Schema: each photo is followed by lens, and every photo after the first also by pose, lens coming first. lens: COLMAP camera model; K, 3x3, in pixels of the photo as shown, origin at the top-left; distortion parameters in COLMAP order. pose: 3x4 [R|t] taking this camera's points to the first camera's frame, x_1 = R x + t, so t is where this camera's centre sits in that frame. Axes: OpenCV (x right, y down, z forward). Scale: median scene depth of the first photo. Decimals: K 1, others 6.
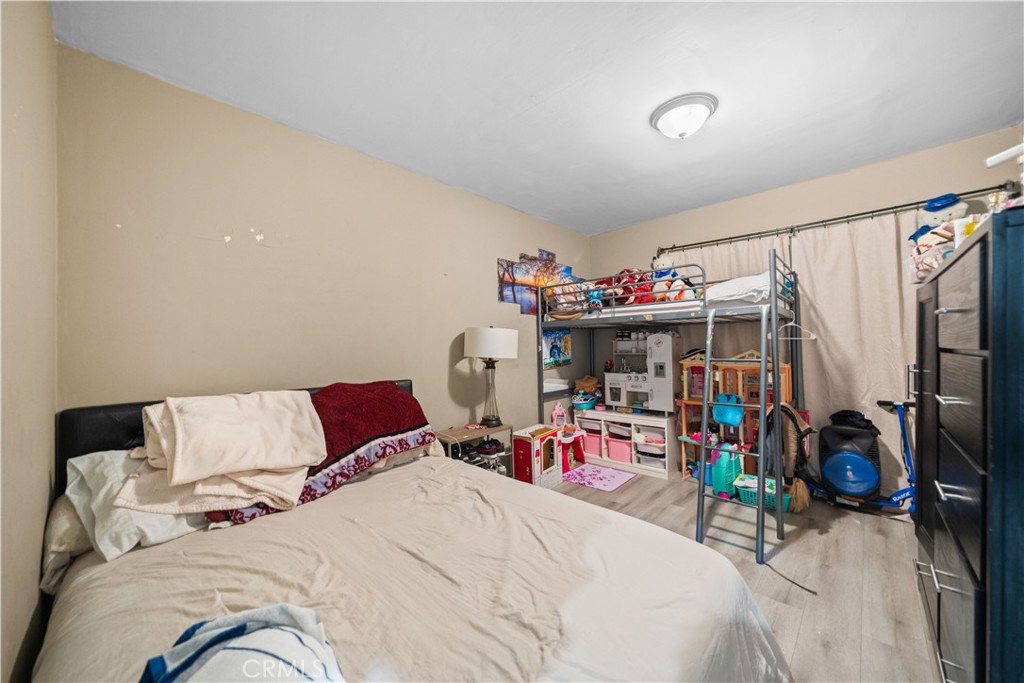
lens RADIAL K [[375.4, 0, 512.0], [0, 375.4, 341.5], [0, 0, 1]] dist [0.000294, -0.000015]
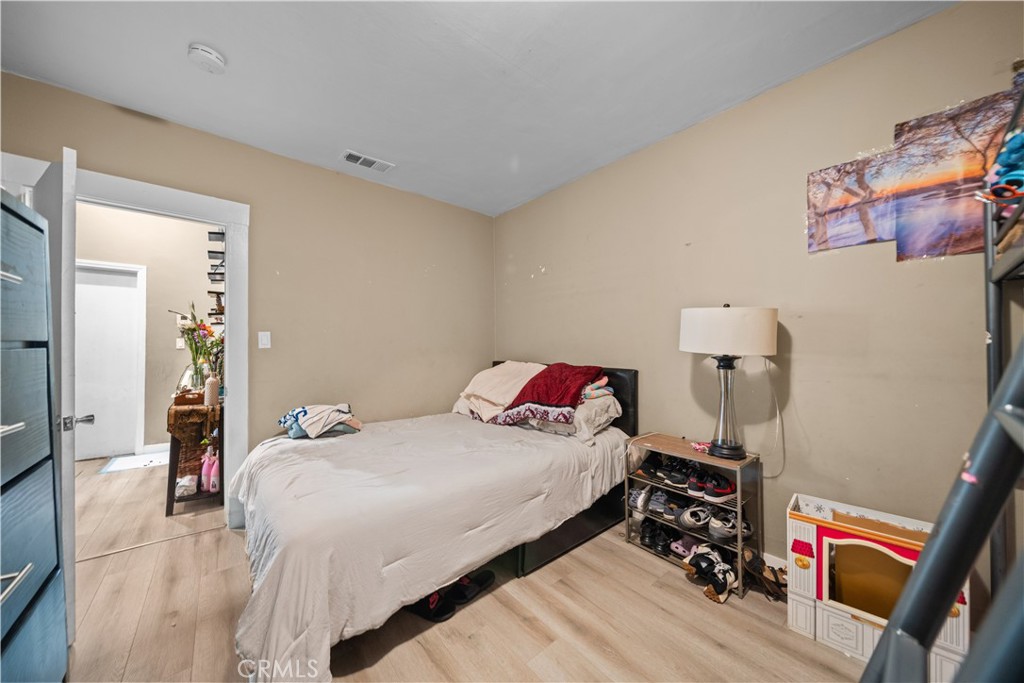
lens RADIAL K [[350.6, 0, 508.6], [0, 350.6, 340.9], [0, 0, 1]] dist [-0.001952, -0.000148]
pose [[-0.113535, 0.001145, -0.993533, 0.591059], [0.008951, 0.999960, 0.000129, 0.021776], [0.993494, -0.008879, -0.113541, 0.695181]]
